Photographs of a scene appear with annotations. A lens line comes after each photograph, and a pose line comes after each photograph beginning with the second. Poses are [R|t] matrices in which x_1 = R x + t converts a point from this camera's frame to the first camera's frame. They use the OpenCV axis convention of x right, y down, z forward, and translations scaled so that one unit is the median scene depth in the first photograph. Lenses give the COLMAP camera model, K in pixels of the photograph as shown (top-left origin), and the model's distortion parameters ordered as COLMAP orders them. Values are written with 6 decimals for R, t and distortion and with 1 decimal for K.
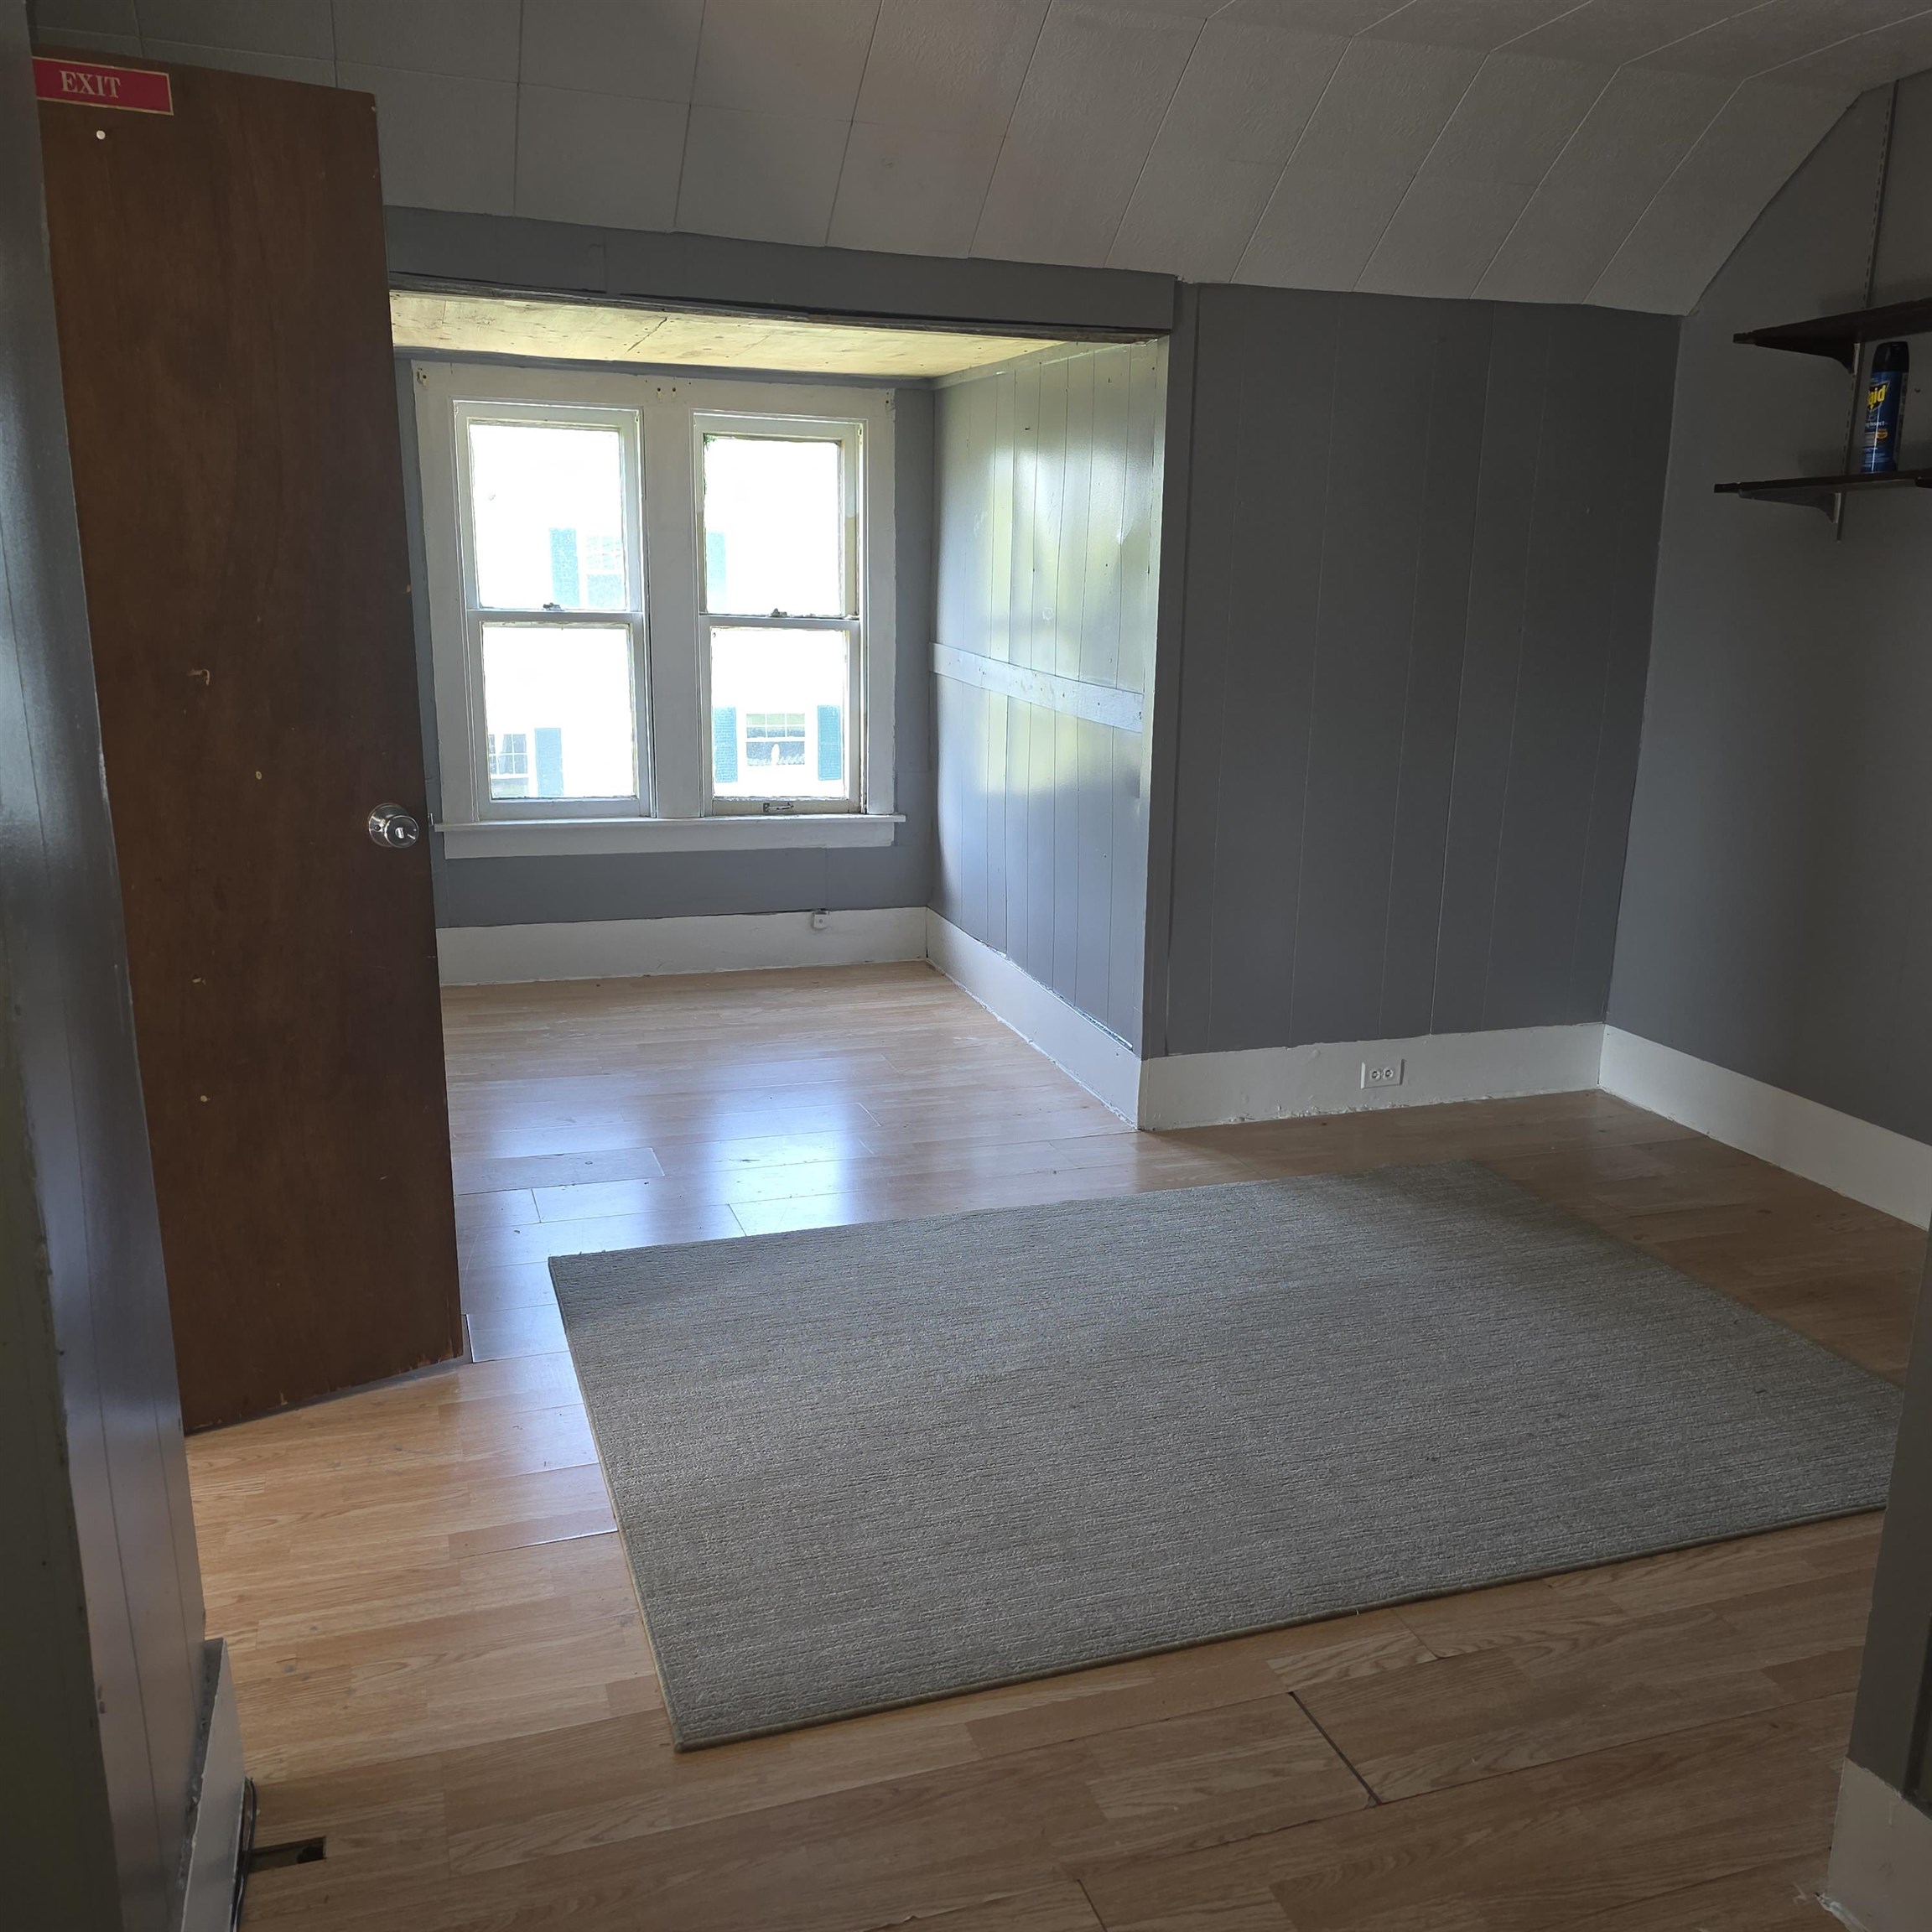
lens RADIAL K [[1762.9, 0, 967.6], [0, 1762.9, 1054.1], [0, 0, 1]] dist [0.112688, -0.078883]
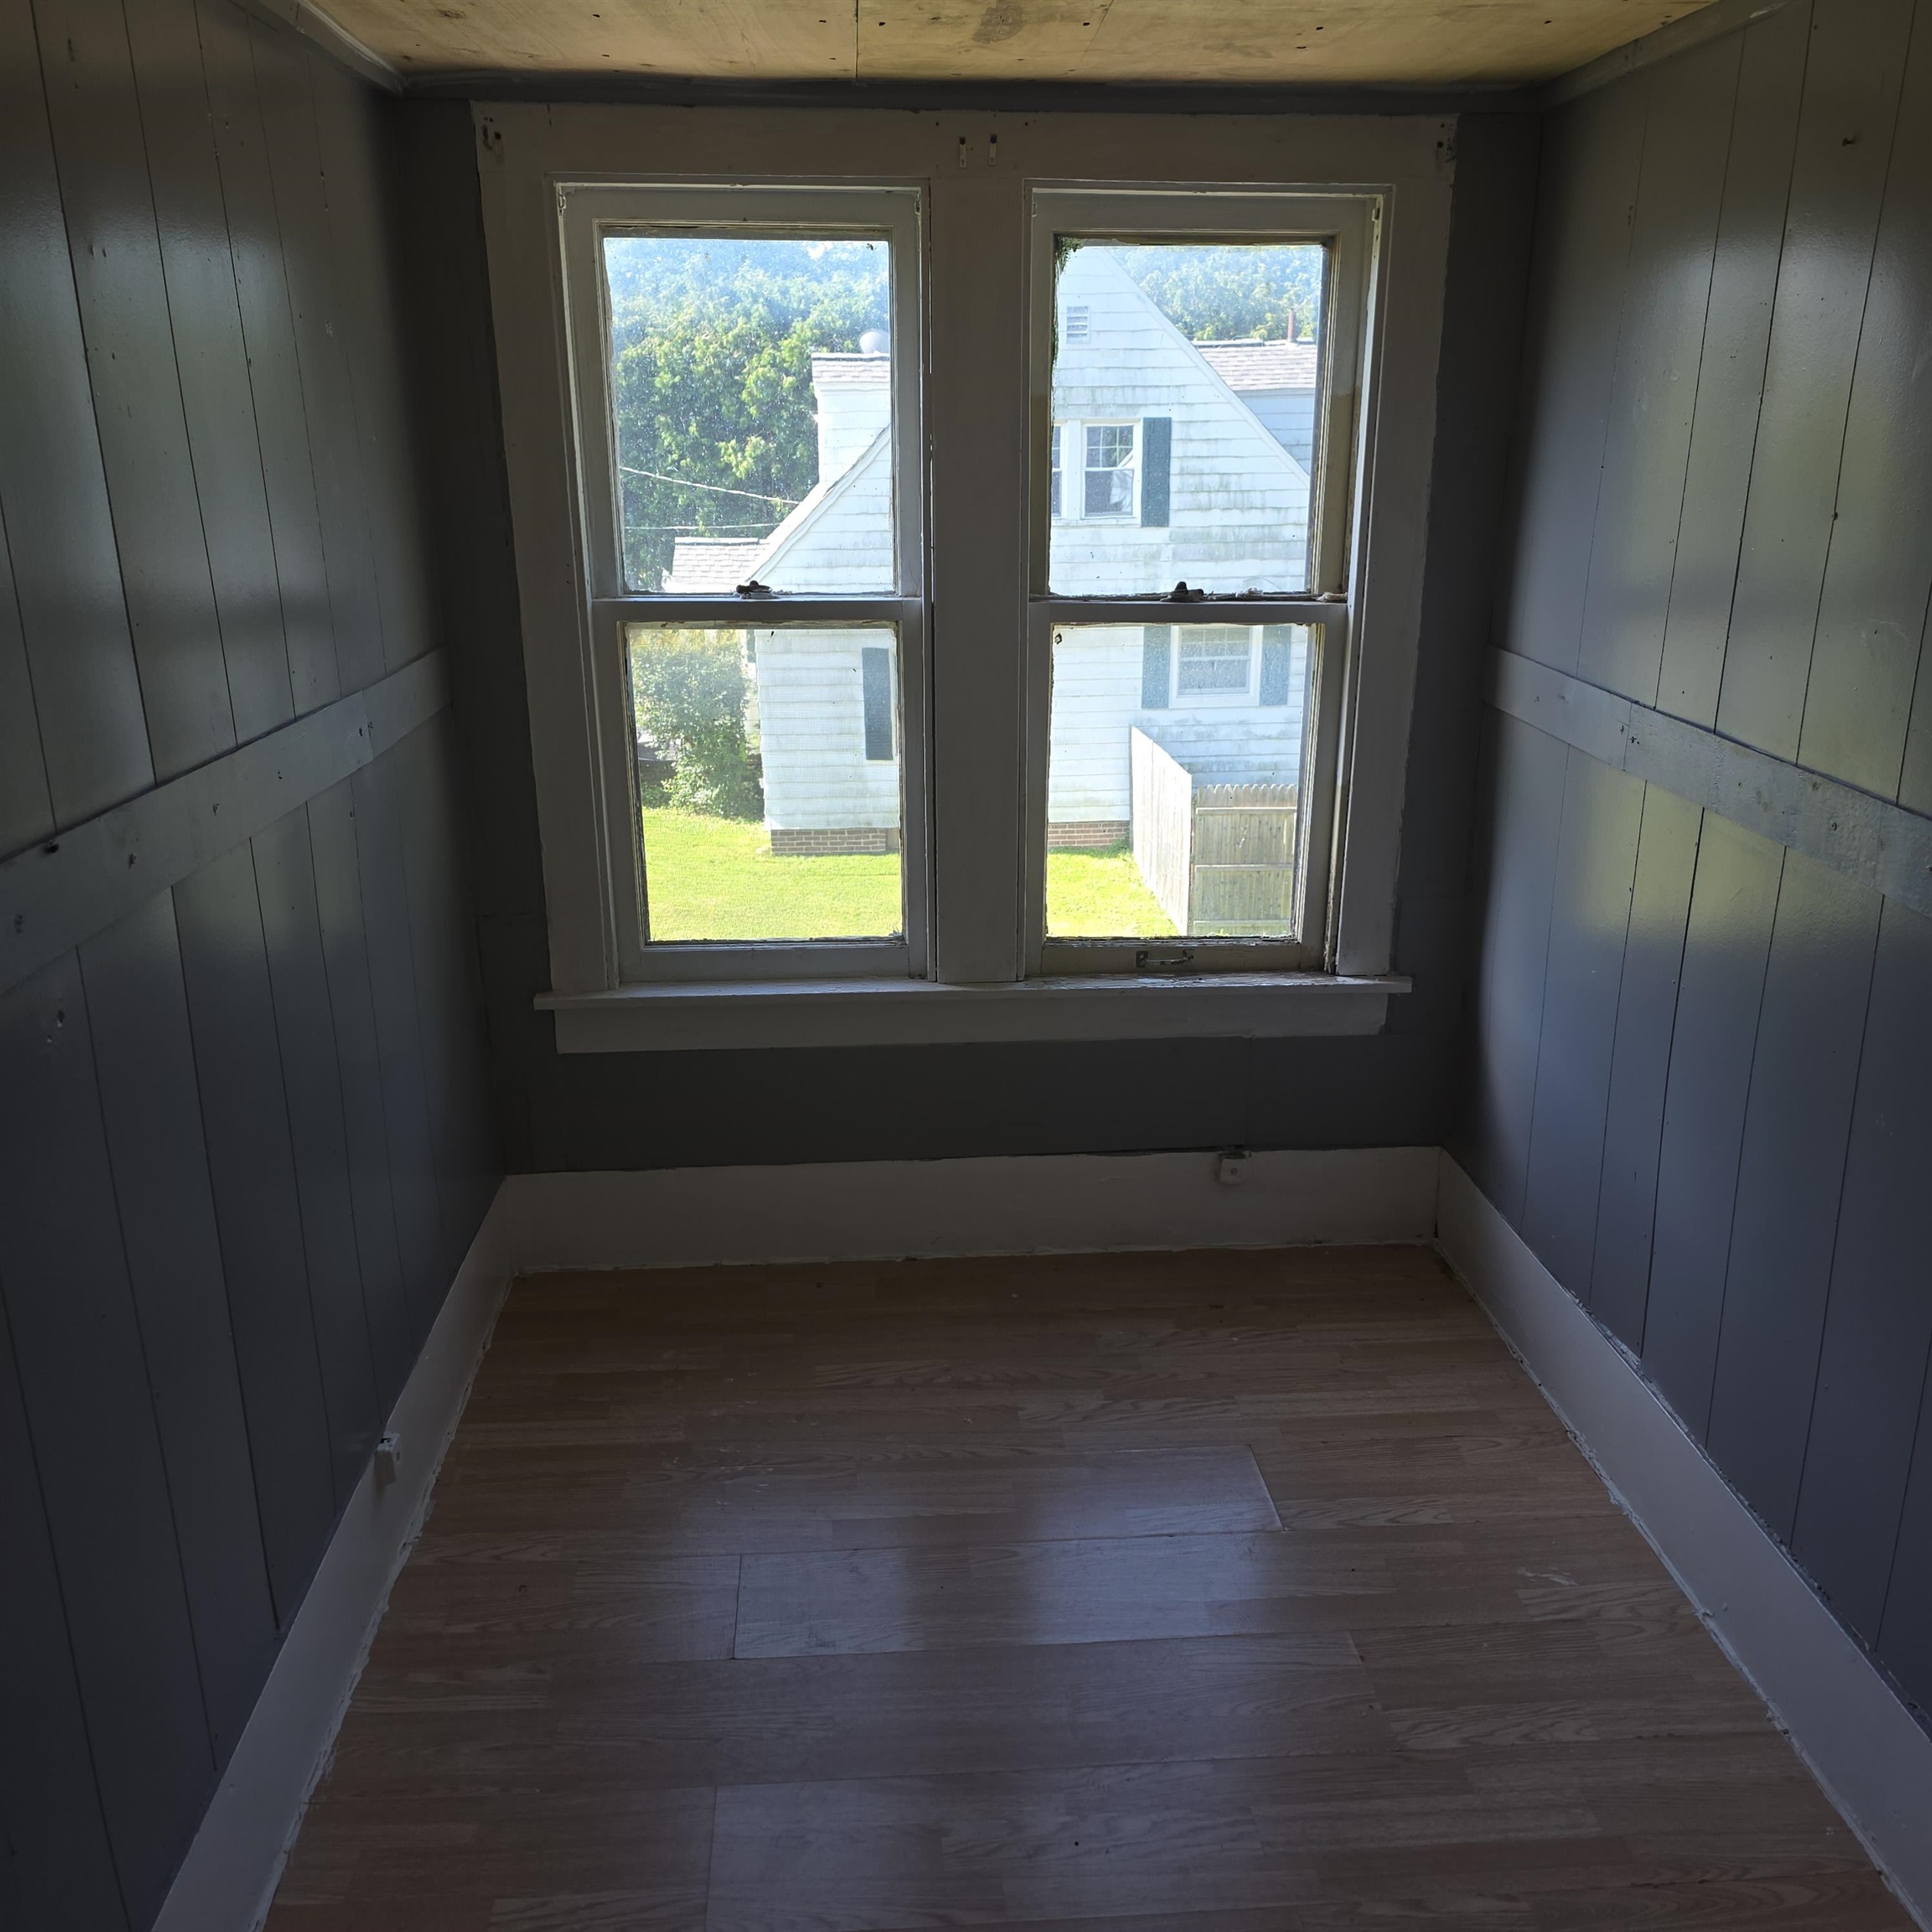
lens RADIAL K [[1762.9, 0, 967.6], [0, 1762.9, 1054.1], [0, 0, 1]] dist [0.112688, -0.078883]
pose [[0.970598, 0.058743, -0.233428, -0.040120], [-0.043859, 0.996690, 0.068451, -0.148534], [0.236676, -0.056201, 0.969962, 0.482448]]
